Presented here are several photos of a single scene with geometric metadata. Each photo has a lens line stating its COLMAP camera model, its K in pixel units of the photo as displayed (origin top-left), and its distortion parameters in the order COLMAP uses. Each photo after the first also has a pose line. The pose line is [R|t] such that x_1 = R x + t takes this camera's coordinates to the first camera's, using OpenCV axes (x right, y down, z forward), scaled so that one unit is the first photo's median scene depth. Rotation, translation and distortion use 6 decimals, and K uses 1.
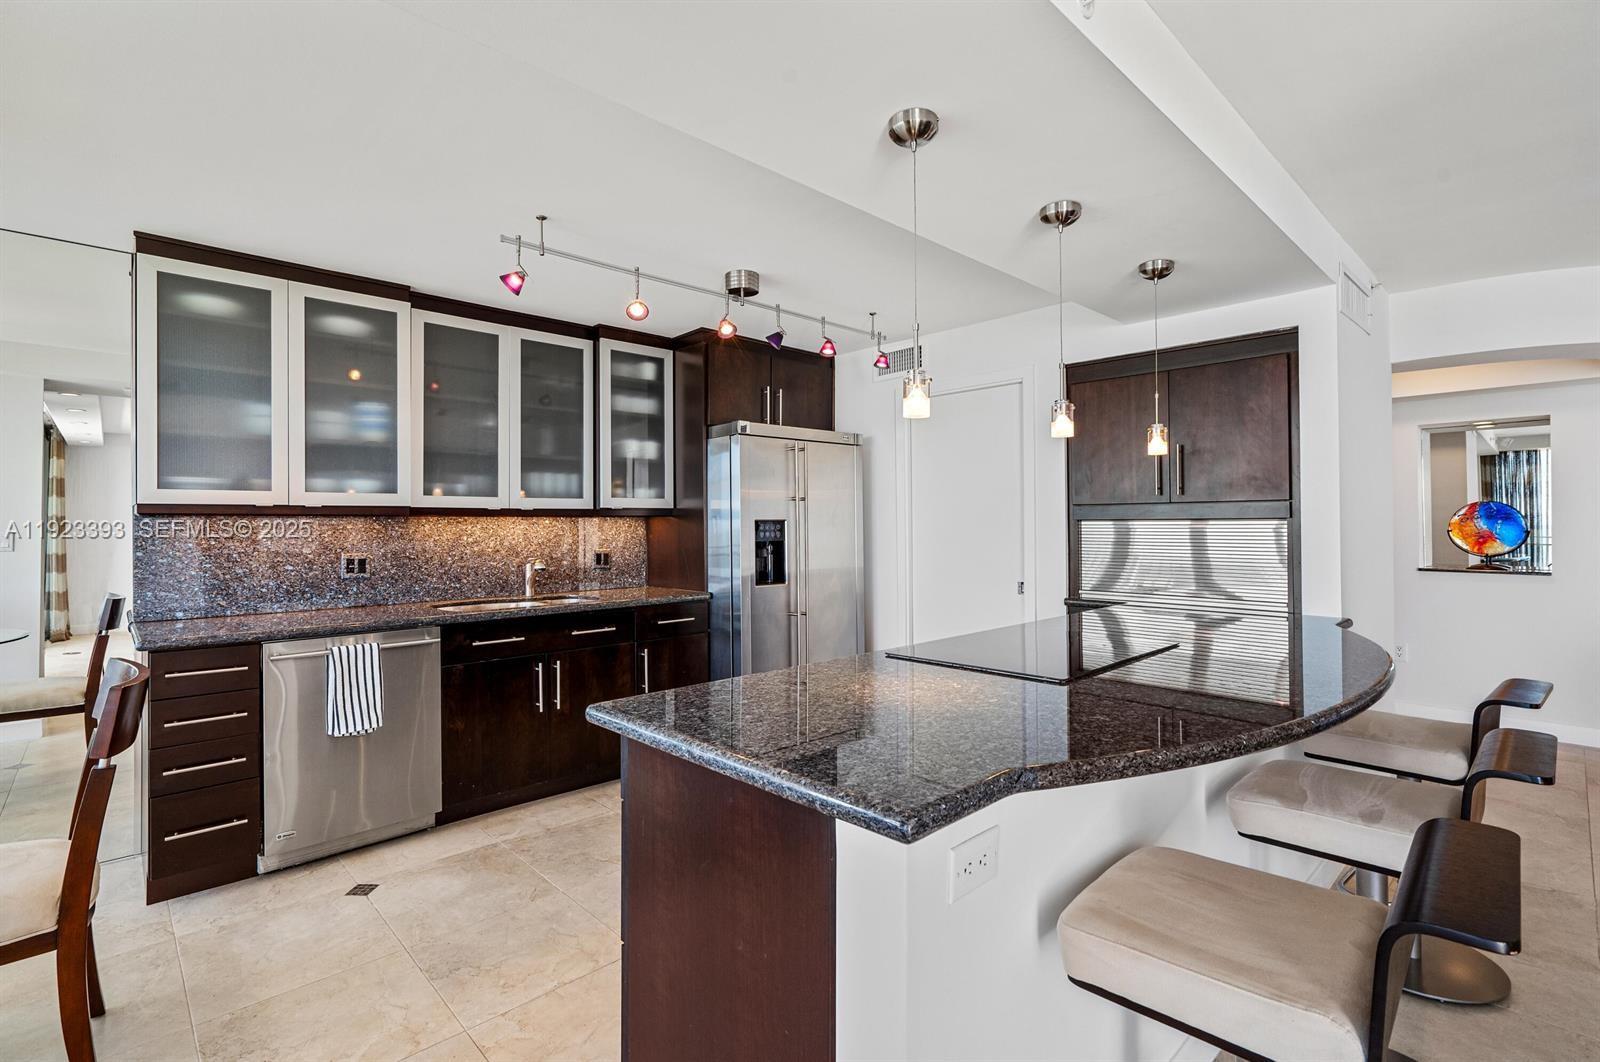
lens RADIAL K [[741.1, 0, 798.3], [0, 741.1, 514.2], [0, 0, 1]] dist [-0.000176, 0.000212]
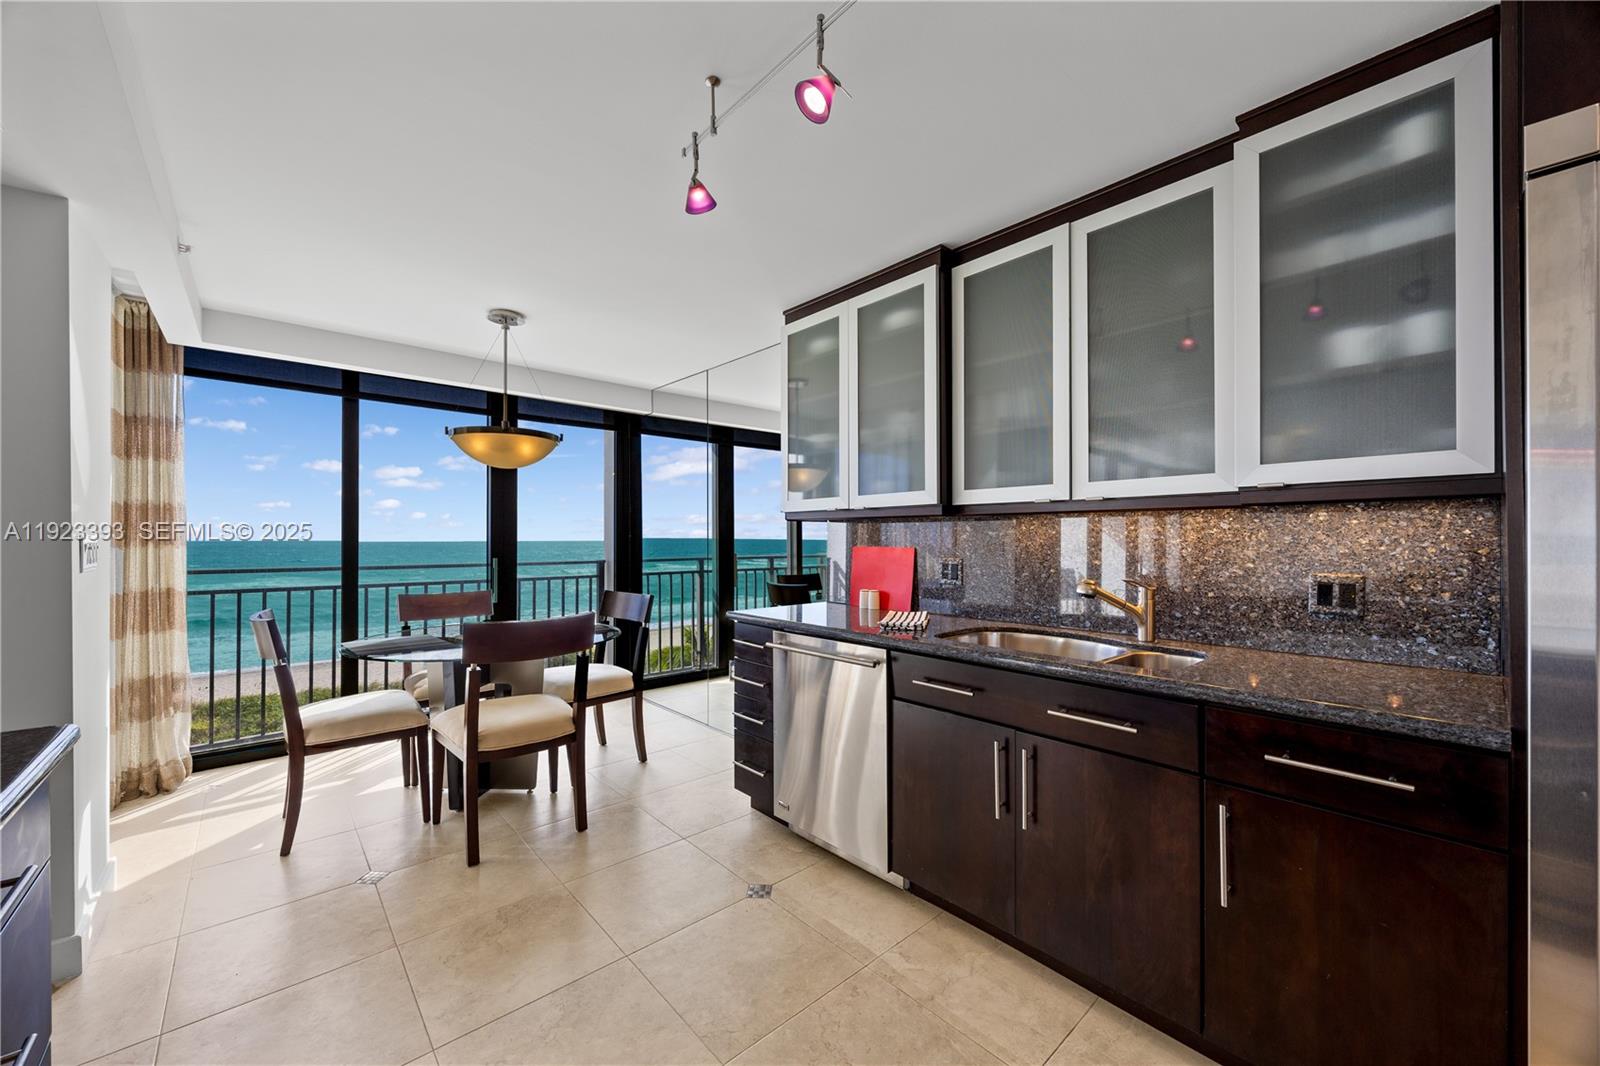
lens RADIAL K [[607.4, 0, 795.9], [0, 607.4, 538.5], [0, 0, 1]] dist [0.000641, 0.000348]
pose [[-0.033179, 0.002921, -0.999445, 0.158278], [0.011963, 0.999925, 0.002525, 0.021942], [0.999378, -0.011873, -0.033211, 0.760908]]
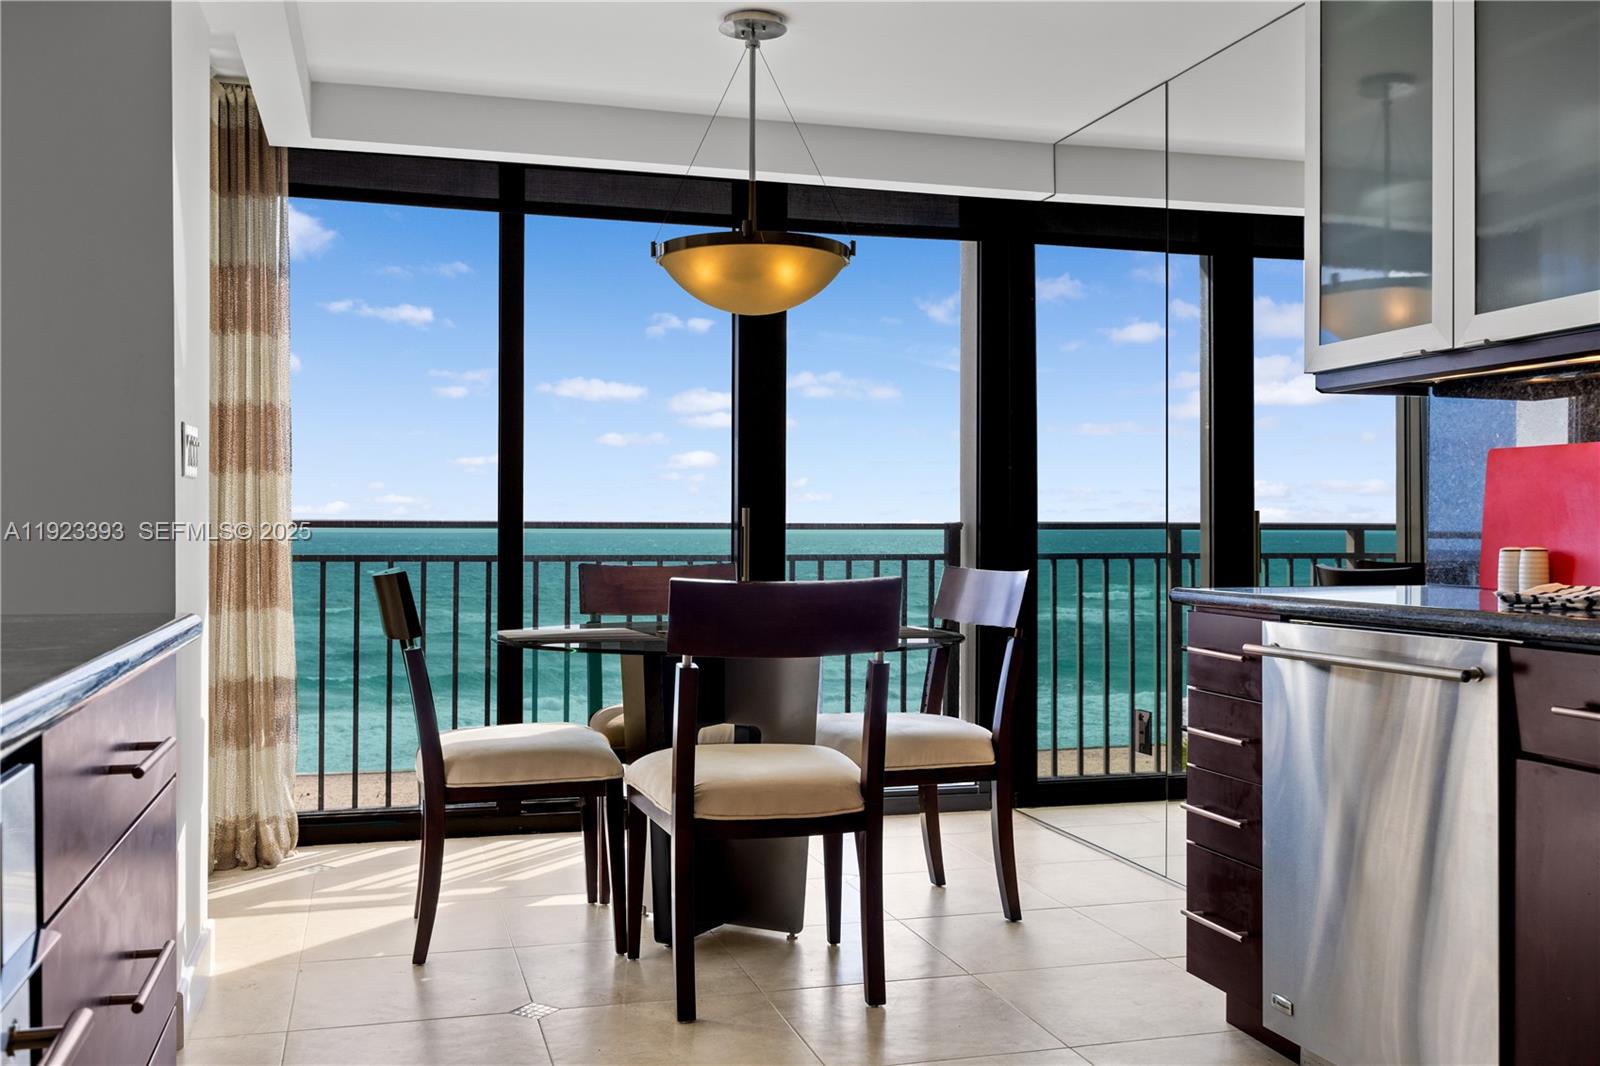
lens RADIAL K [[1468.3, 0, 800.0], [0, 1468.3, 533.0], [0, 0, 1]] dist [0.001412, 0.010239]
pose [[-0.461297, 0.003083, -0.887240, 0.253889], [0.009876, 0.999950, -0.001660, 0.081033], [0.887191, -0.009528, -0.461304, 0.849029]]
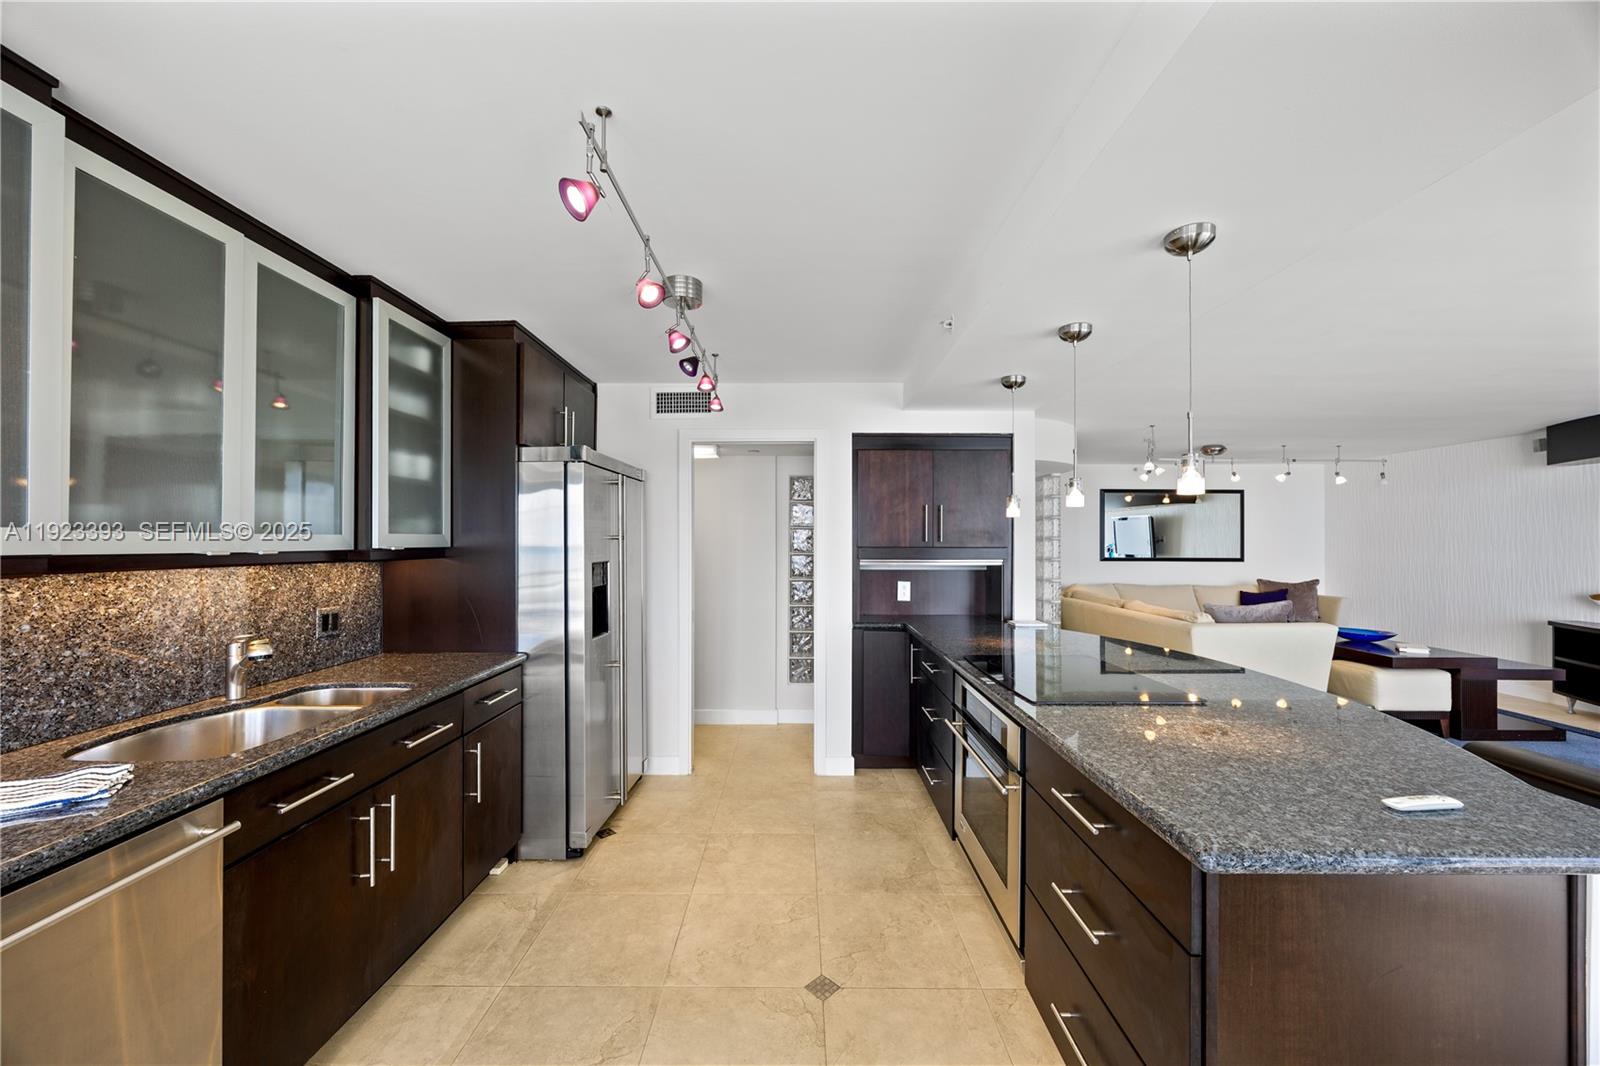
lens RADIAL K [[607.4, 0, 795.9], [0, 607.4, 538.5], [0, 0, 1]] dist [0.000641, 0.000348]
pose [[0.698831, 0.010924, 0.715203, -0.416887], [-0.014348, 0.999896, -0.001254, -0.023962], [-0.715143, -0.009386, 0.698915, 0.355916]]
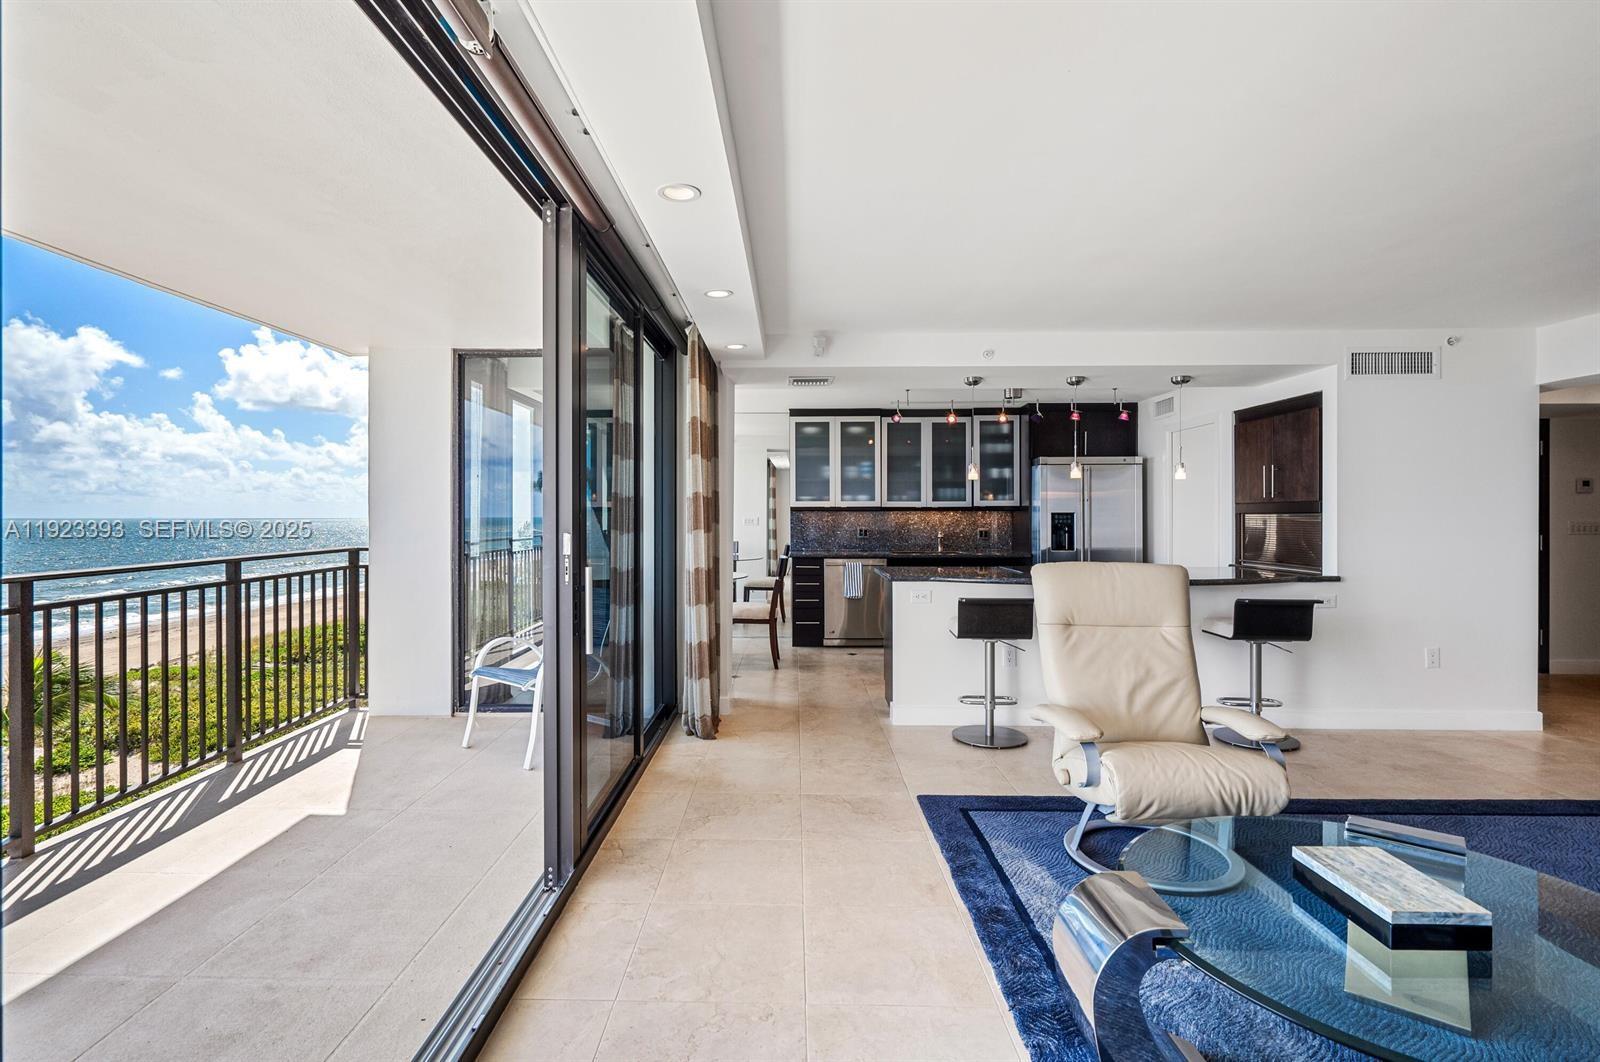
lens RADIAL K [[760.0, 0, 778.4], [0, 760.0, 519.3], [0, 0, 1]] dist [-0.000766, 0.000103]
pose [[0.709324, 0.007944, -0.704838, 0.782553], [0.006882, 0.999811, 0.018195, -0.014473], [0.704849, -0.017756, 0.709135, -0.758706]]
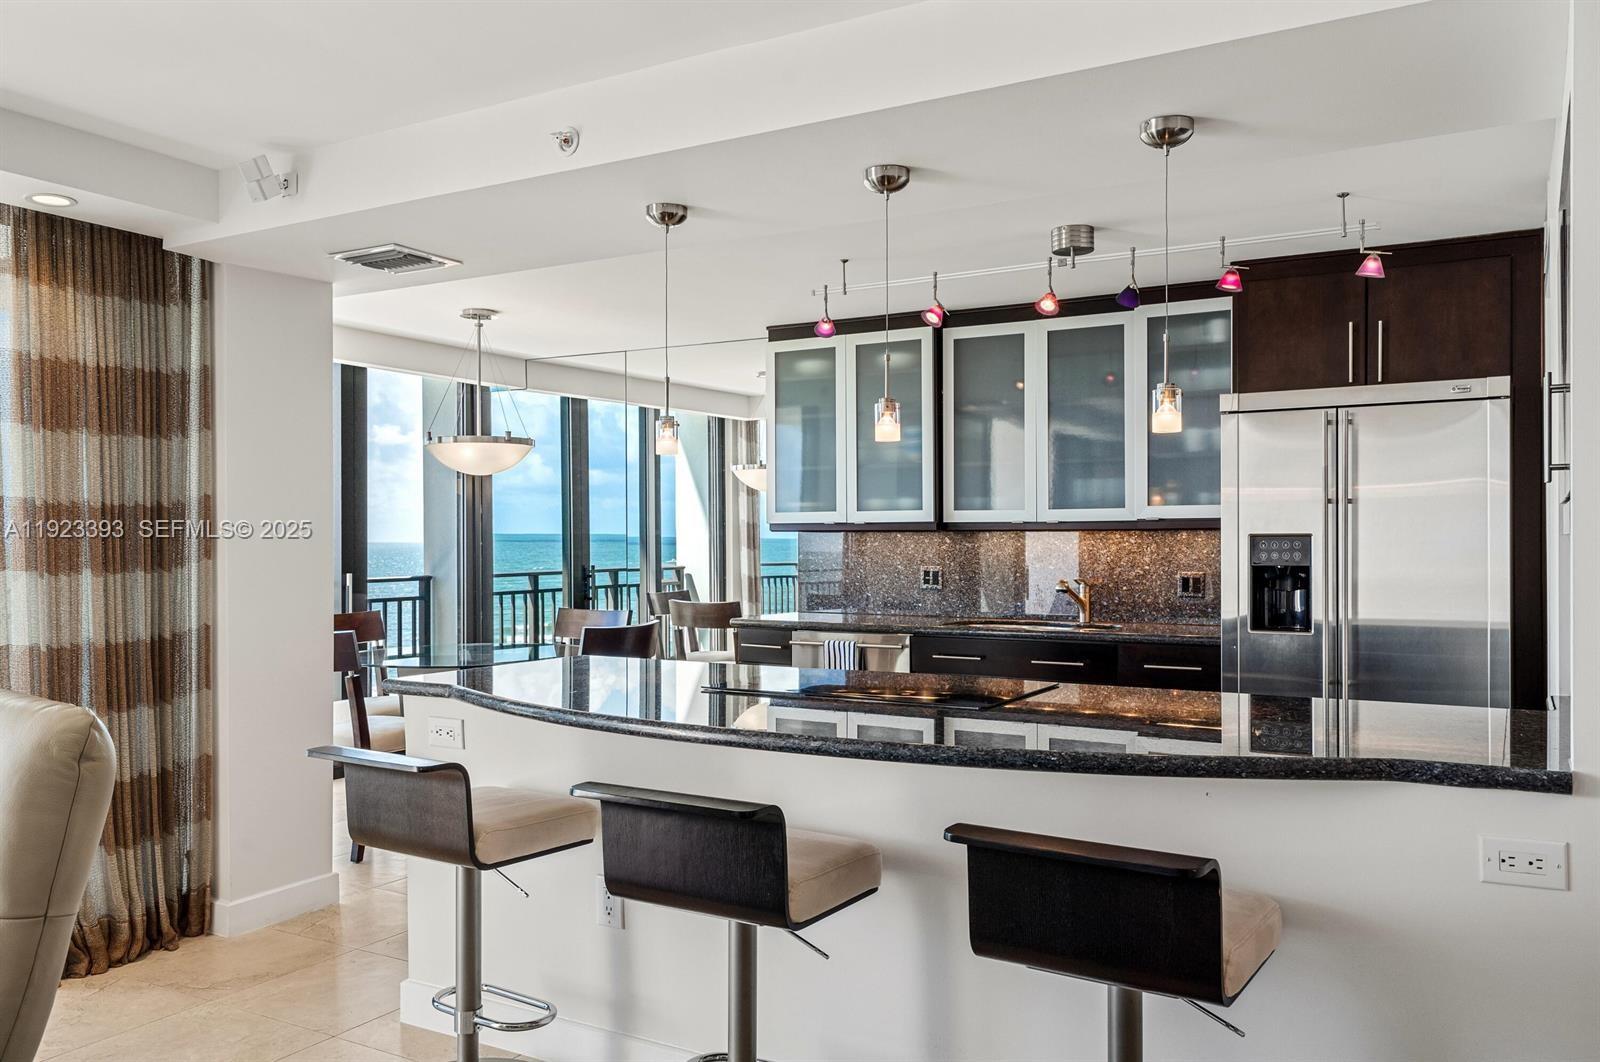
lens RADIAL K [[1252.4, 0, 801.6], [0, 1252.4, 544.0], [0, 0, 1]] dist [0.043527, -0.064094]
pose [[0.279735, 0.008550, -0.960039, 0.991180], [0.012284, 0.999847, 0.012484, -0.003038], [0.959999, -0.015285, 0.279587, 0.289079]]
